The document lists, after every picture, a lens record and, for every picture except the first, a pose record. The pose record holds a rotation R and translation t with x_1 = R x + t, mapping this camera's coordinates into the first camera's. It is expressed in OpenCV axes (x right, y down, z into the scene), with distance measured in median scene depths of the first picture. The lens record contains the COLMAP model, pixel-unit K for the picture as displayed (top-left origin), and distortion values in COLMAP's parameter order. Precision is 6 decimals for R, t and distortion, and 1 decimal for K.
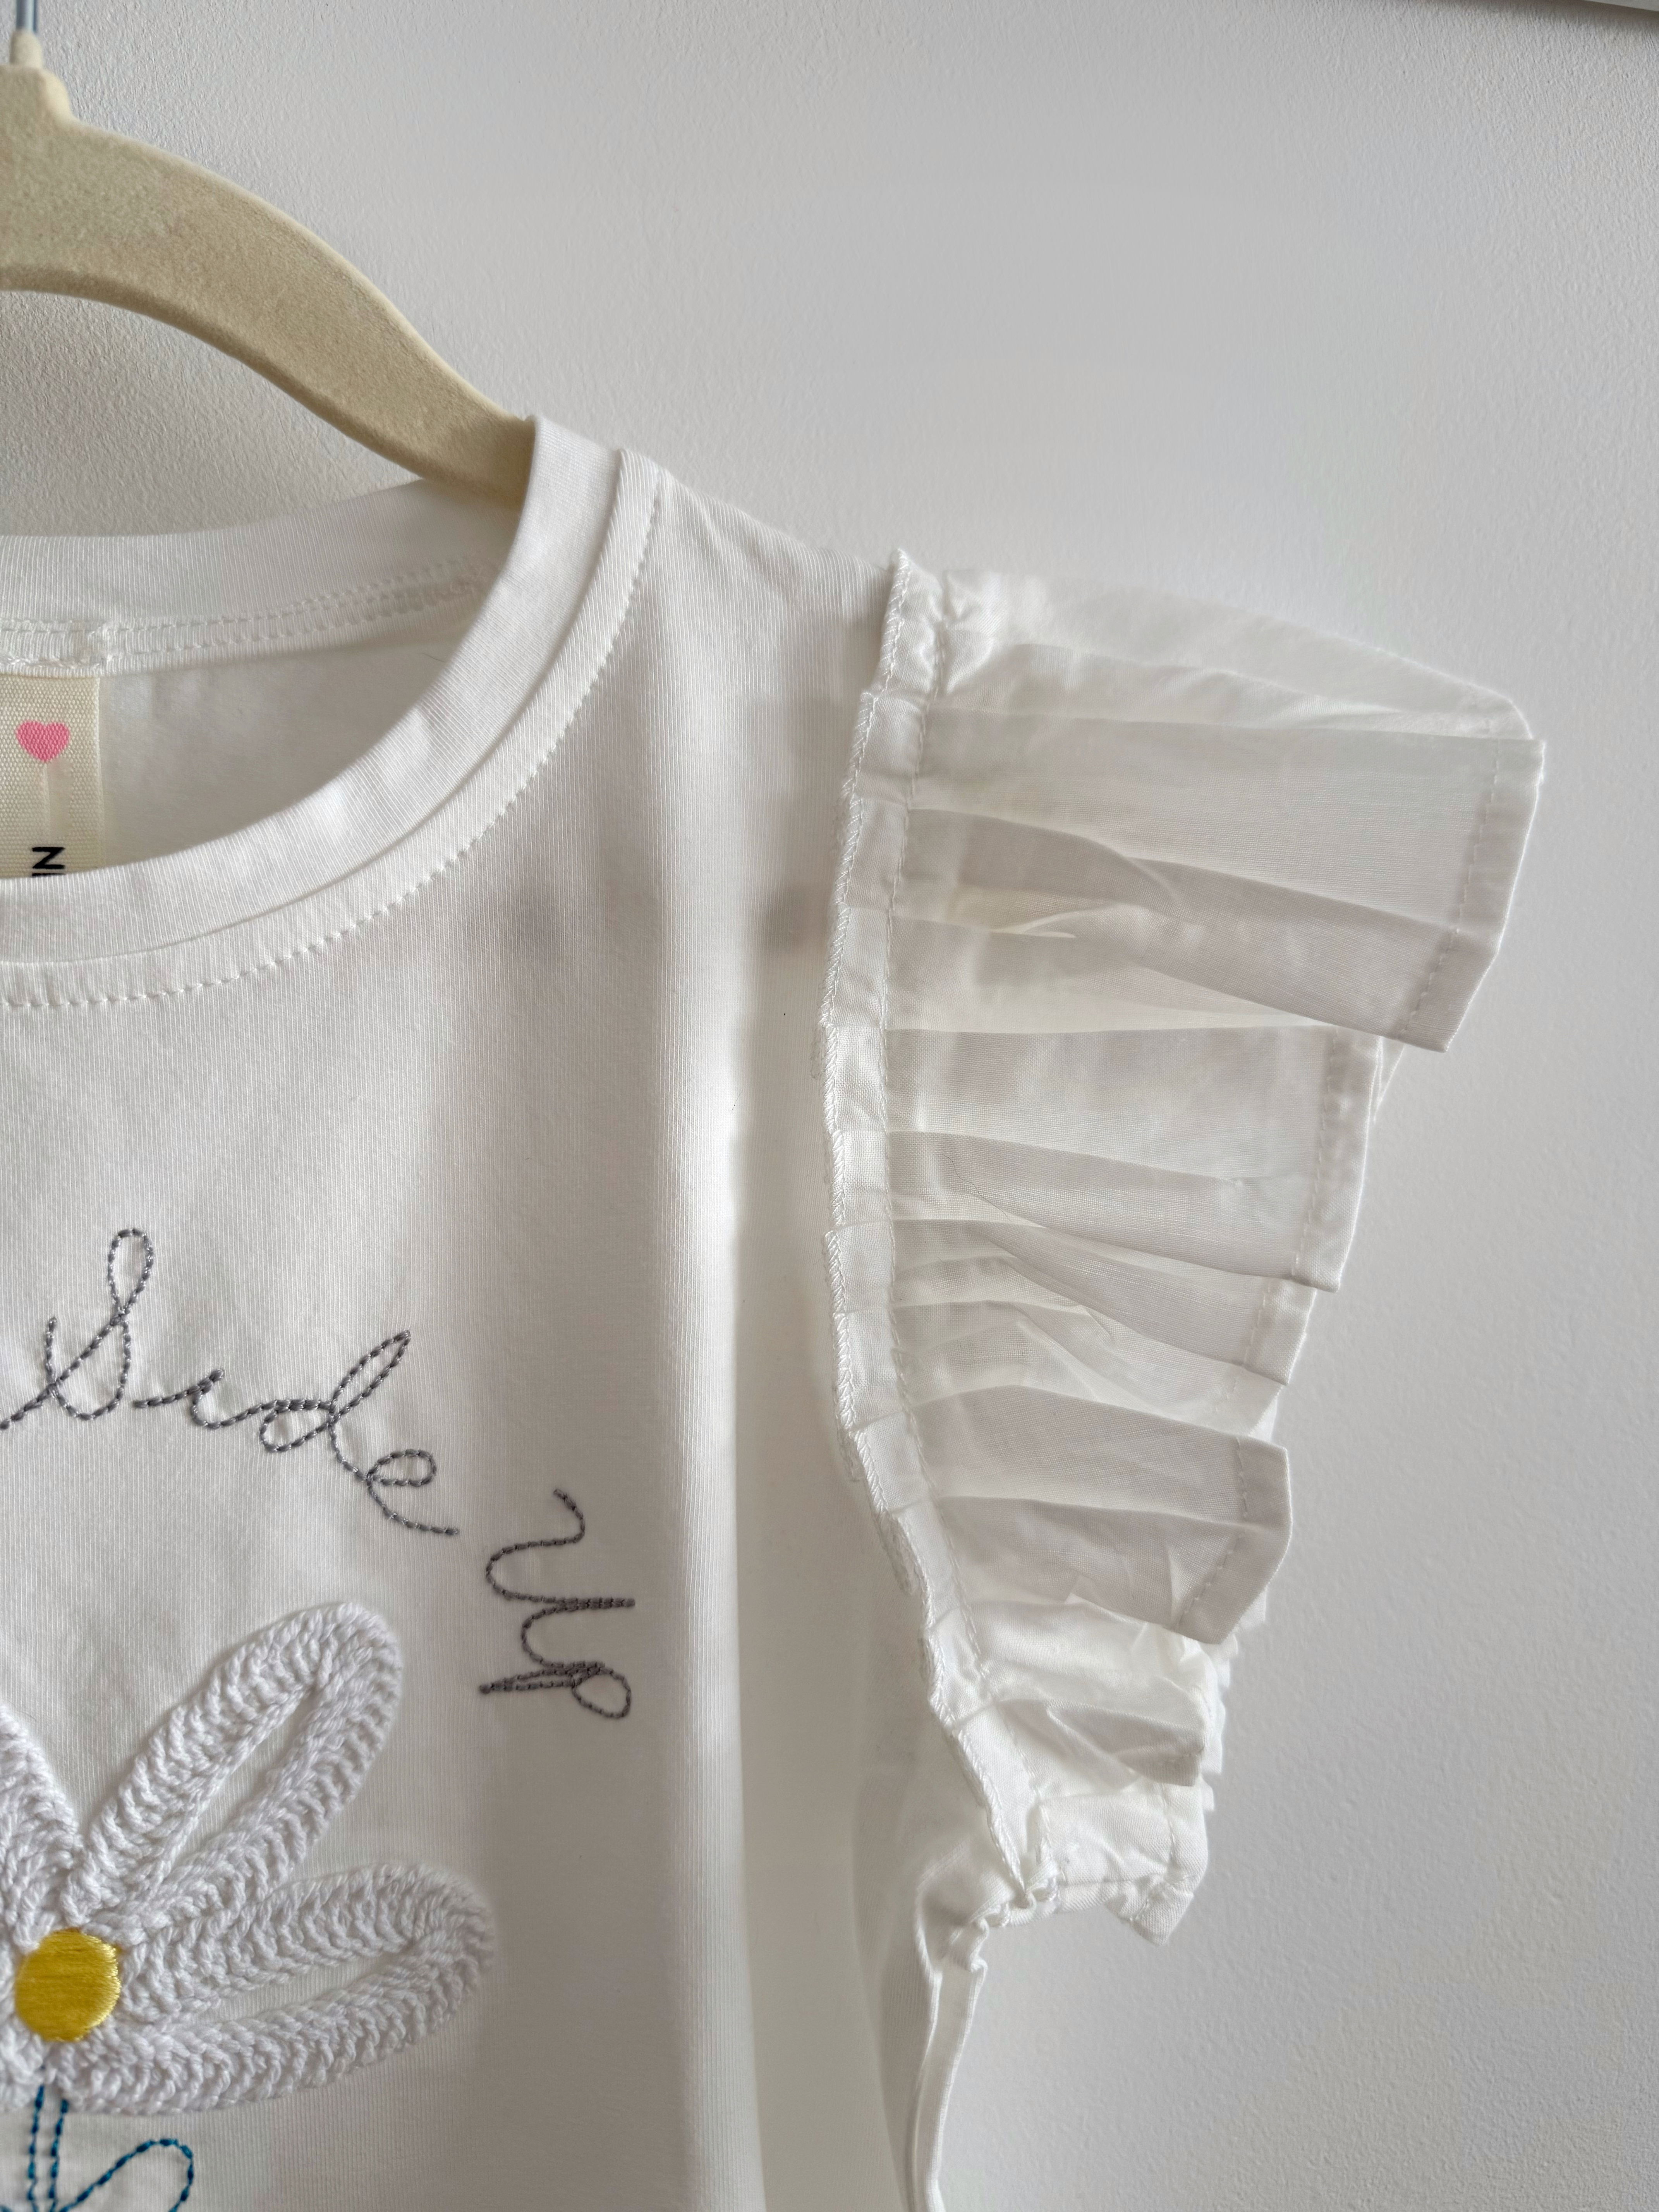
lens RADIAL K [[1432.3, 0, 788.4], [0, 1432.3, 1100.6], [0, 0, 1]] dist [0.002849, -0.027935]
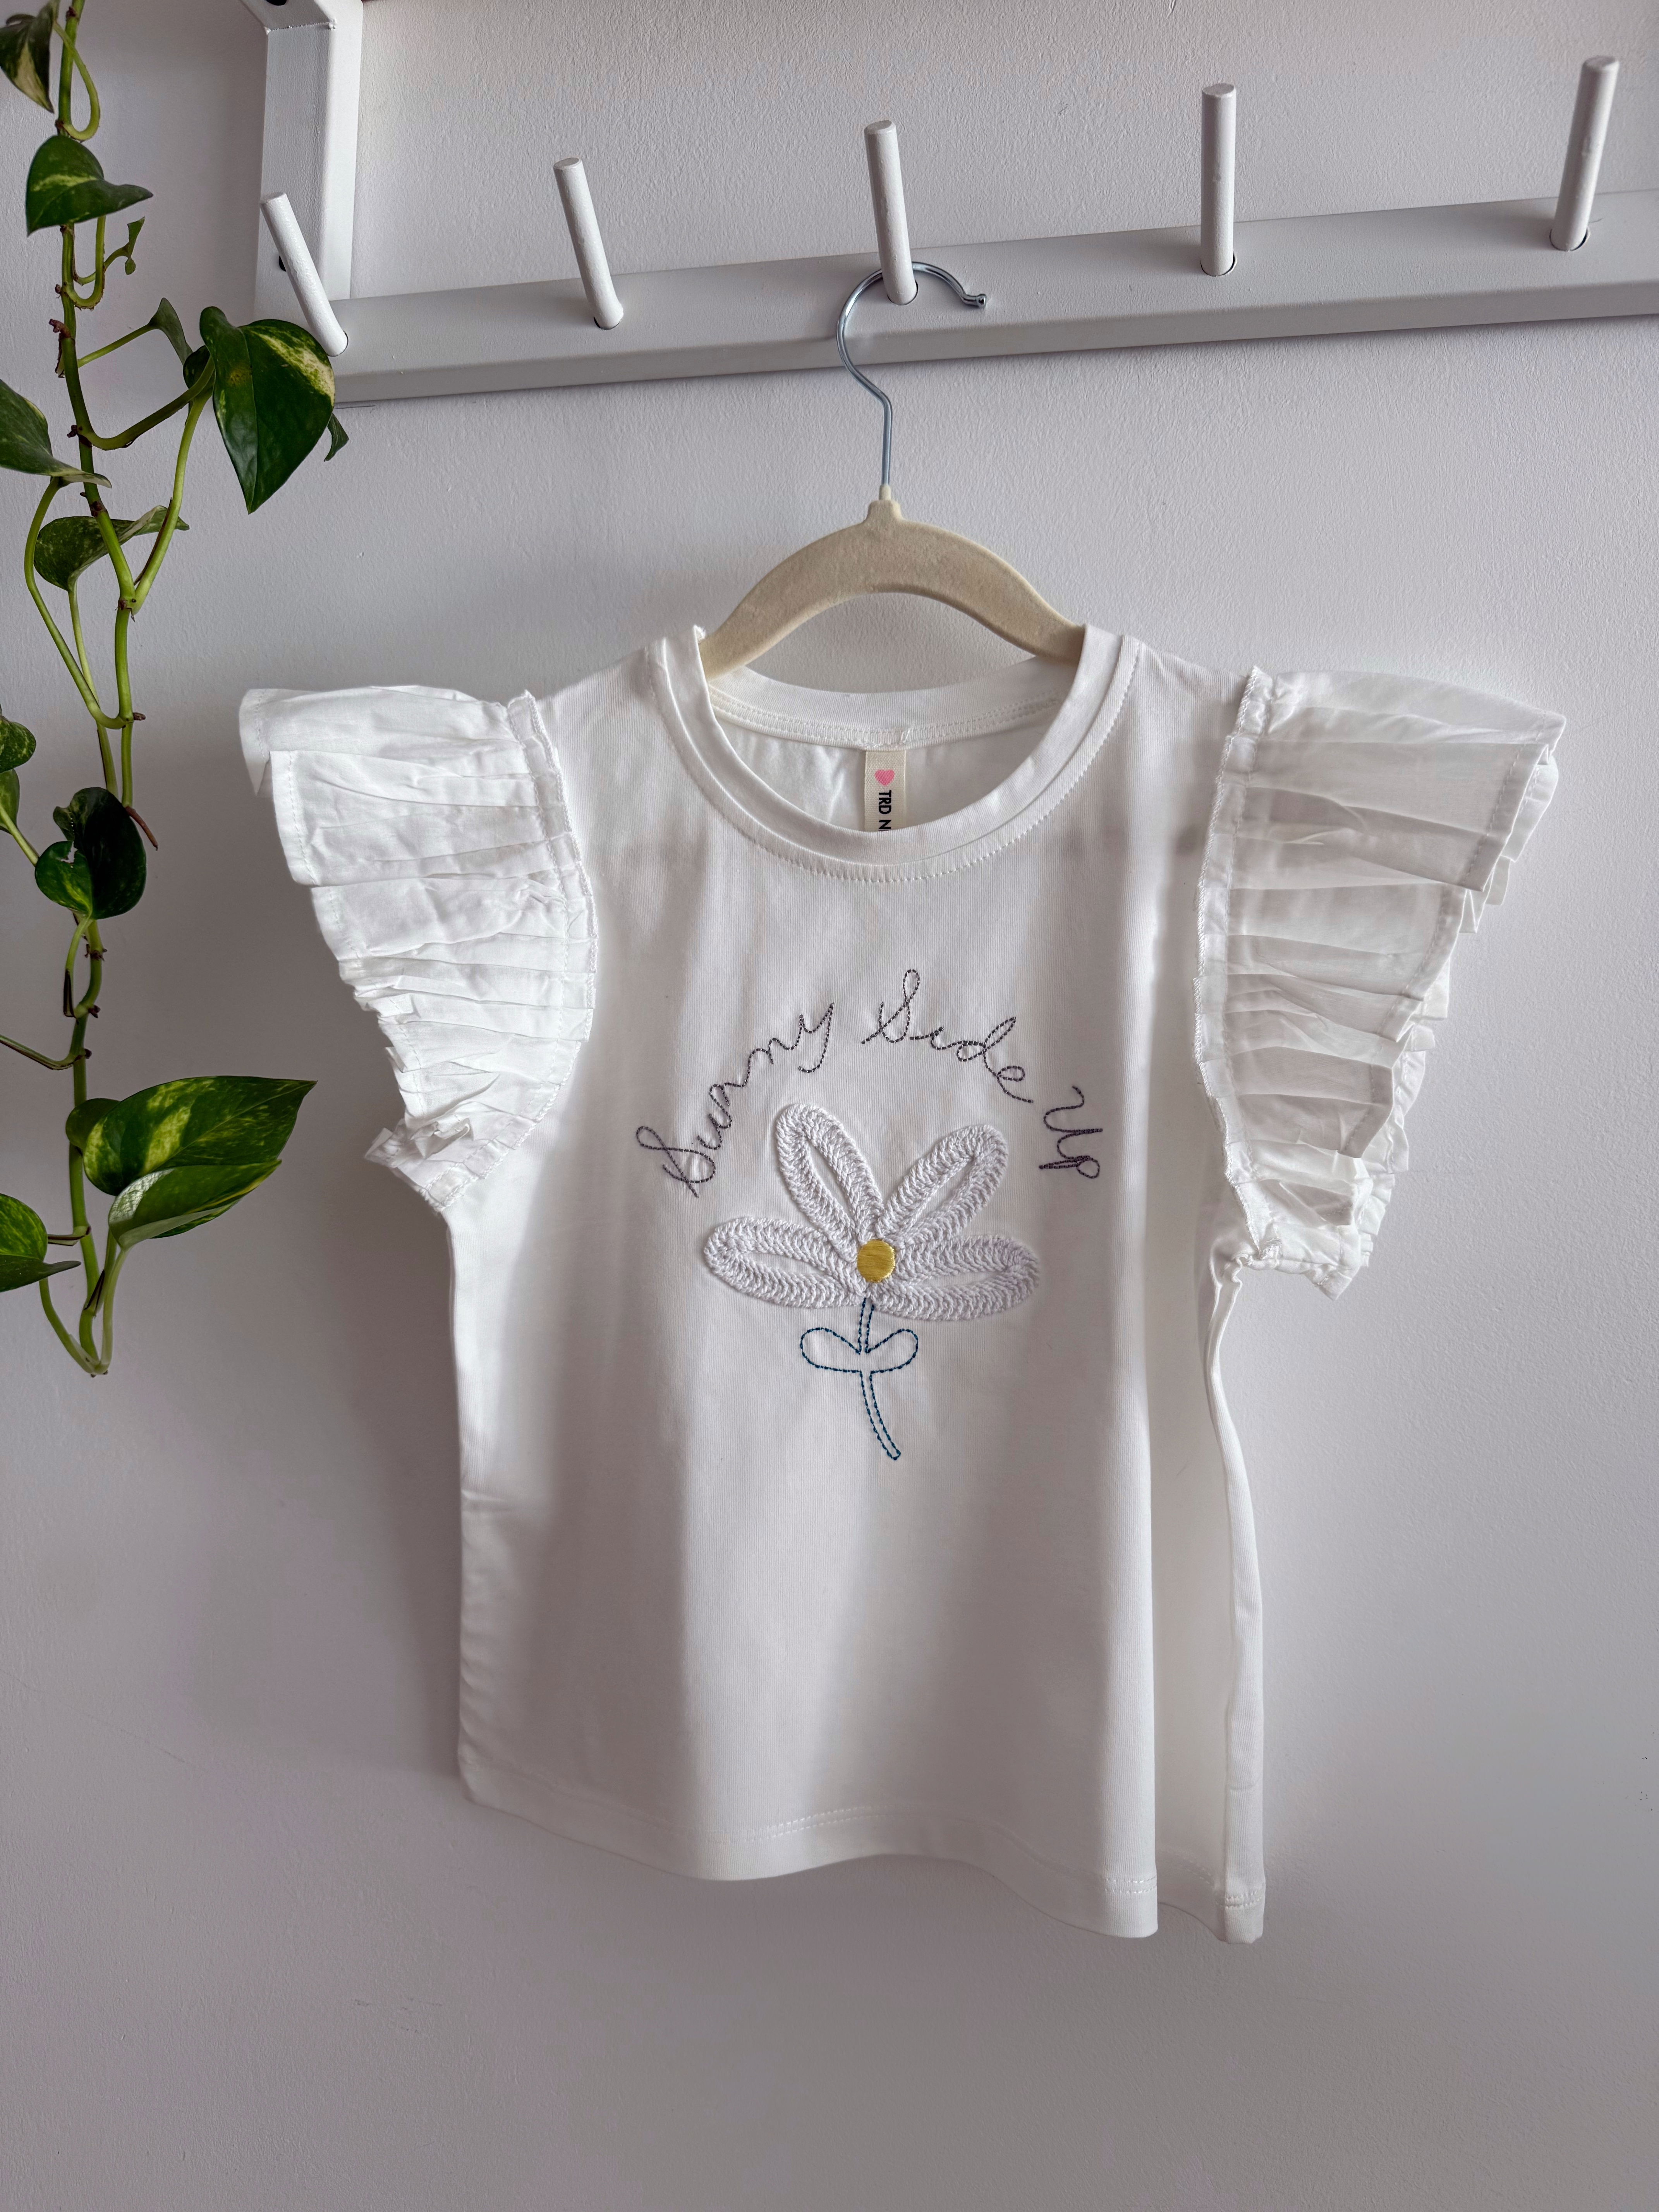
lens RADIAL K [[1432.3, 0, 788.4], [0, 1432.3, 1100.6], [0, 0, 1]] dist [0.002849, -0.027935]
pose [[0.900557, 0.048084, -0.432070, 0.441389], [-0.035515, 0.998680, 0.037117, 0.228709], [0.433284, -0.018081, 0.901076, -1.353170]]
